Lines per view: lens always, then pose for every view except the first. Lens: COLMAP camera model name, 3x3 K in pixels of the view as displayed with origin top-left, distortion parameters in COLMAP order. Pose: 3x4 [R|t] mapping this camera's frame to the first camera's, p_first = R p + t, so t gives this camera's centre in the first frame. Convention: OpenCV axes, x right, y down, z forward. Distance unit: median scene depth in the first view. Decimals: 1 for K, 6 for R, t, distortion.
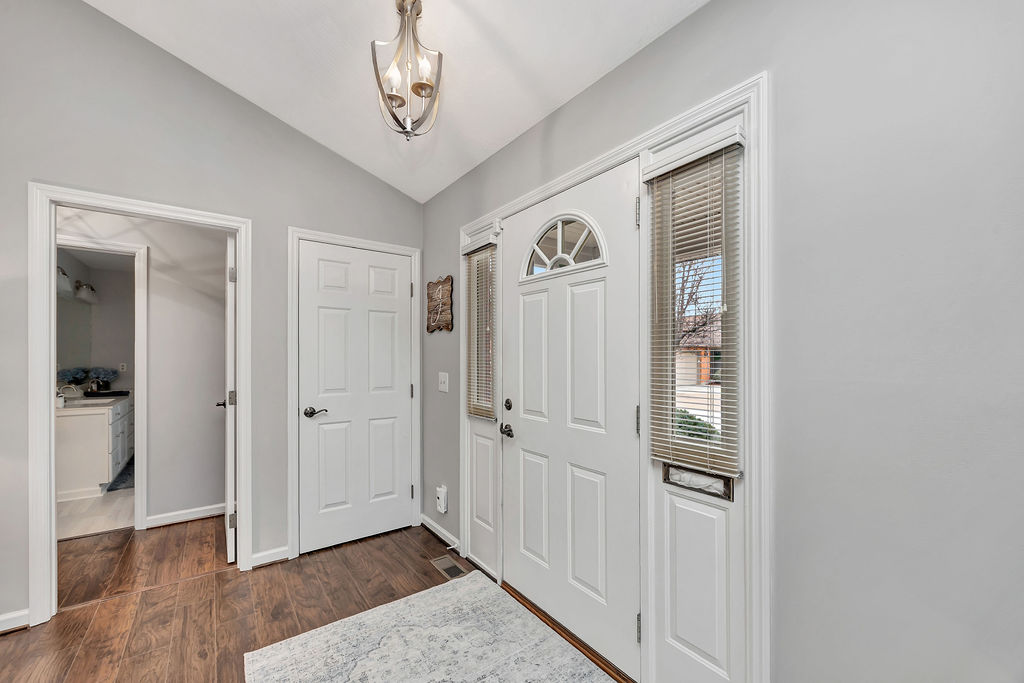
lens RADIAL K [[401.4, 0, 515.6], [0, 401.4, 361.2], [0, 0, 1]] dist [0.000358, 0.000152]
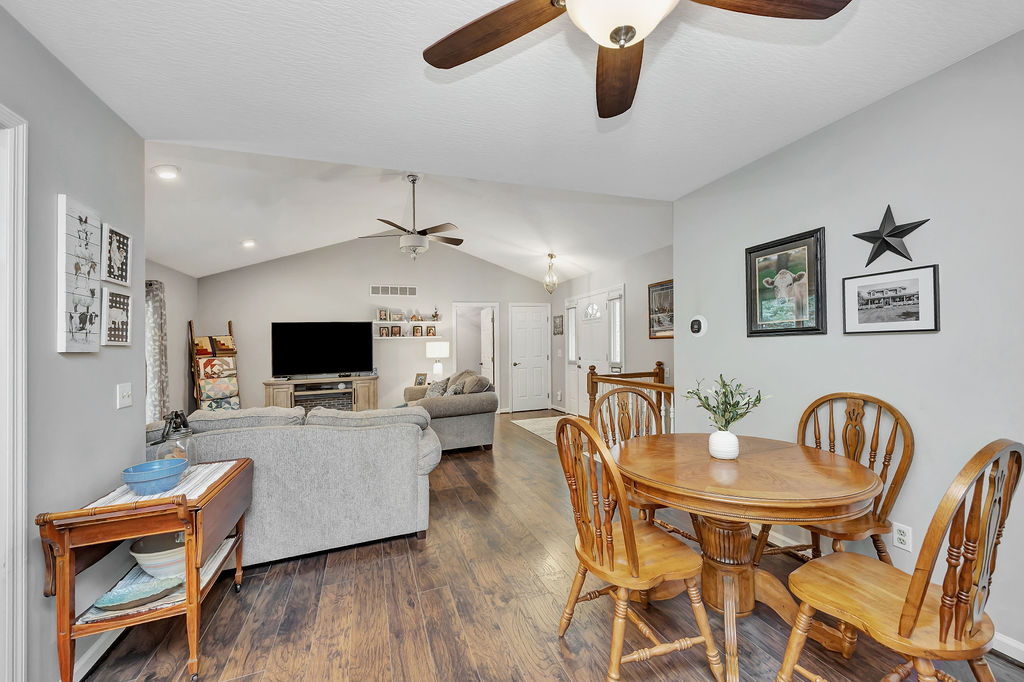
lens RADIAL K [[398.3, 0, 514.9], [0, 398.3, 330.4], [0, 0, 1]] dist [0.000095, 0.000080]
pose [[0.957690, -0.041958, -0.284727, 0.334949], [0.026917, 0.998038, -0.056537, 0.044324], [0.286540, 0.046481, 0.956940, -1.827214]]
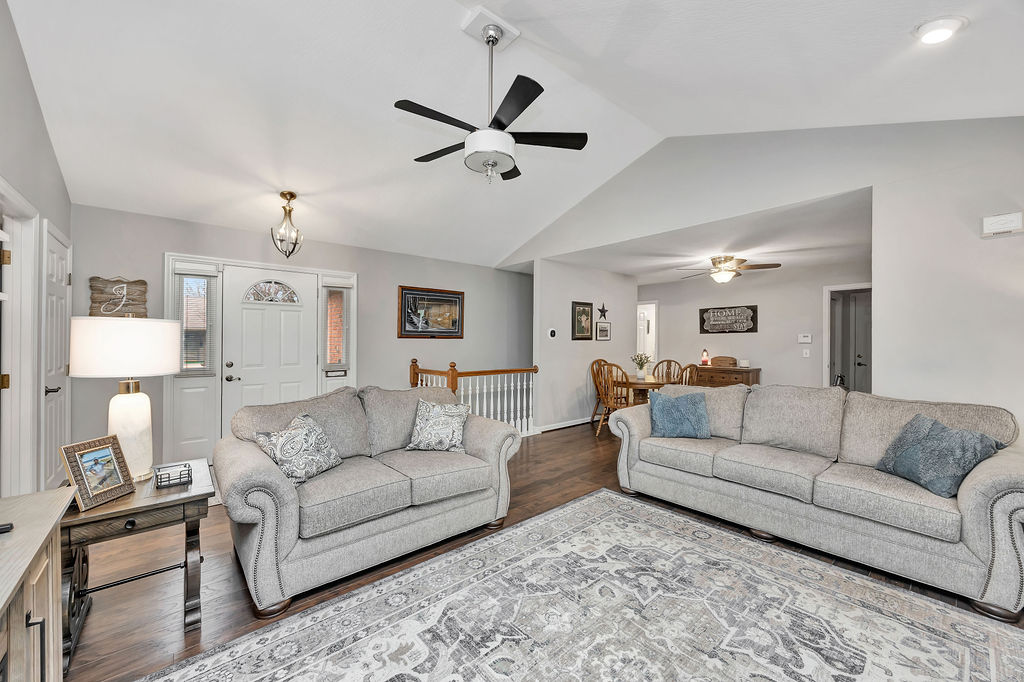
lens RADIAL K [[393.4, 0, 516.1], [0, 393.4, 338.6], [0, 0, 1]] dist [-0.001534, -0.000132]
pose [[-0.072192, 0.000324, 0.997391, -1.649356], [0.014804, 0.999890, 0.000746, 0.003889], [-0.997281, 0.014819, -0.072189, -0.179666]]
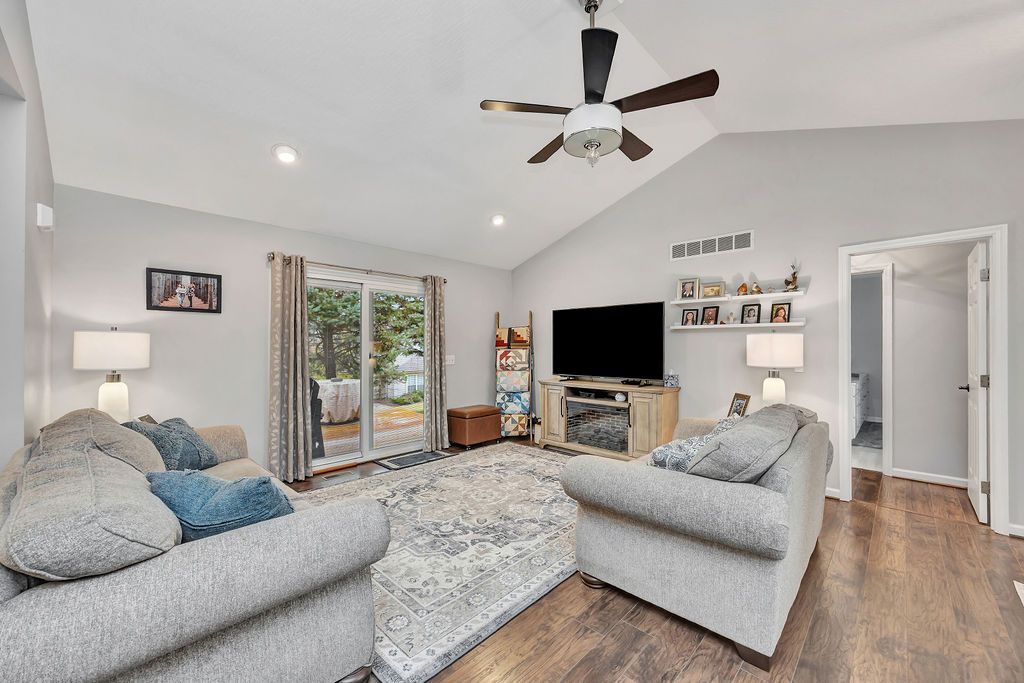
lens RADIAL K [[397.1, 0, 512.0], [0, 397.1, 341.5], [0, 0, 1]] dist [0.000061, 0.000107]
pose [[0.146732, -0.013447, -0.989085, 0.218862], [-0.016467, 0.999736, -0.016034, 0.016804], [0.989039, 0.018640, 0.146472, -0.491443]]
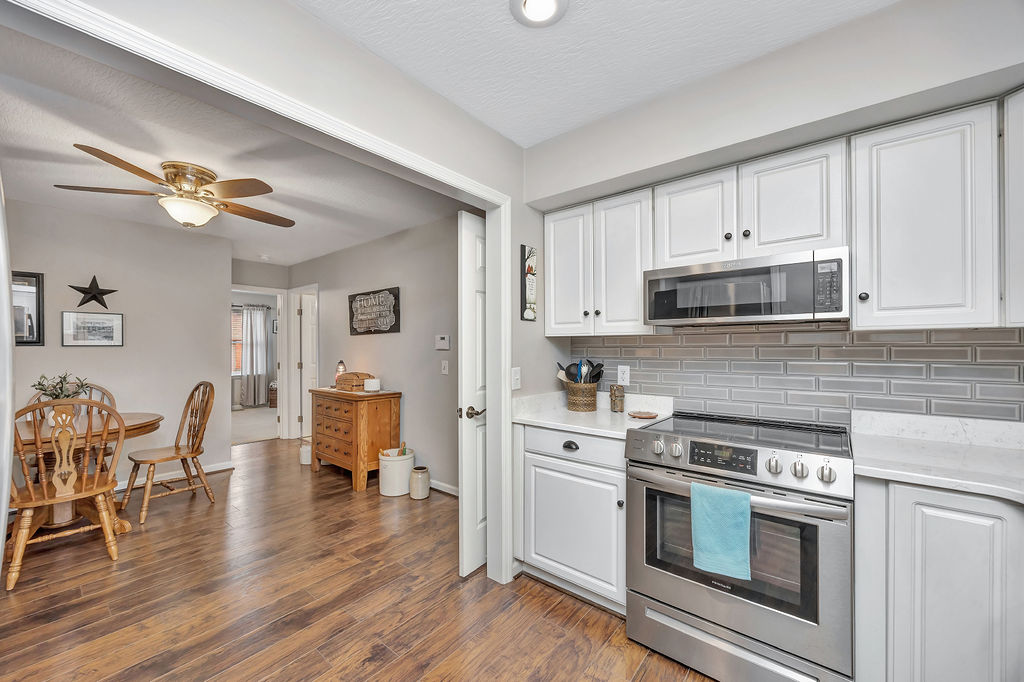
lens RADIAL K [[406.2, 0, 511.8], [0, 406.2, 347.3], [0, 0, 1]] dist [-0.001874, -0.000180]
pose [[-0.228064, -0.002633, 0.973643, -0.874694], [0.018556, 0.999803, 0.007050, 0.044003], [-0.973469, 0.019675, -0.227970, -1.960114]]
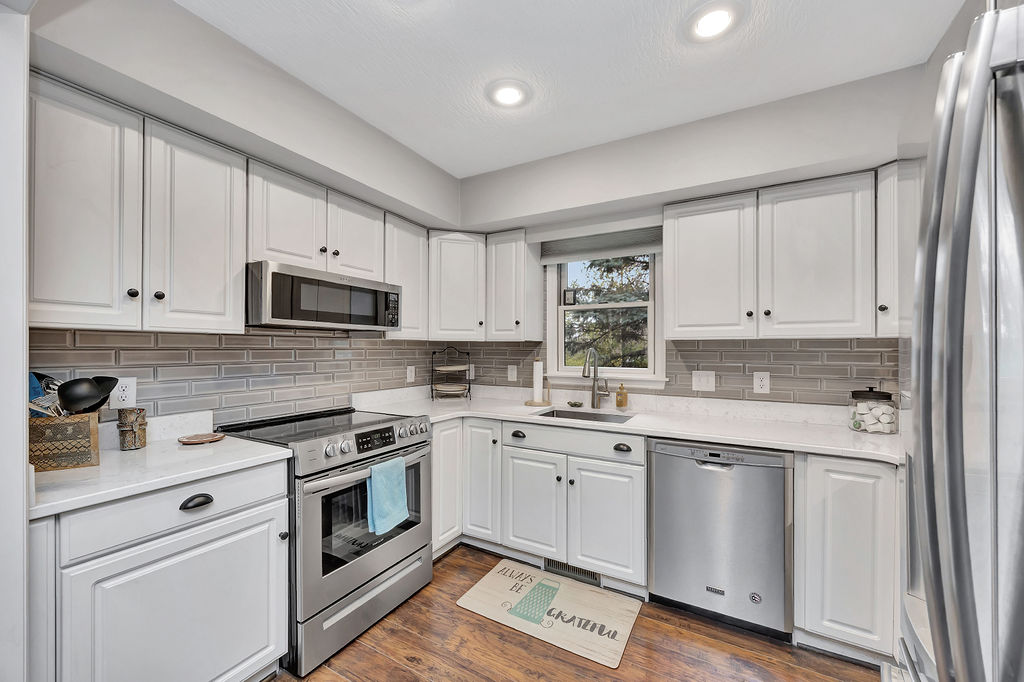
lens RADIAL K [[397.9, 0, 516.7], [0, 397.9, 347.7], [0, 0, 1]] dist [0.000329, 0.000163]
pose [[-0.912008, -0.008090, -0.410093, -0.309657], [-0.014467, 0.999818, 0.012451, 0.036854], [0.409918, 0.017289, -0.911959, -1.638227]]
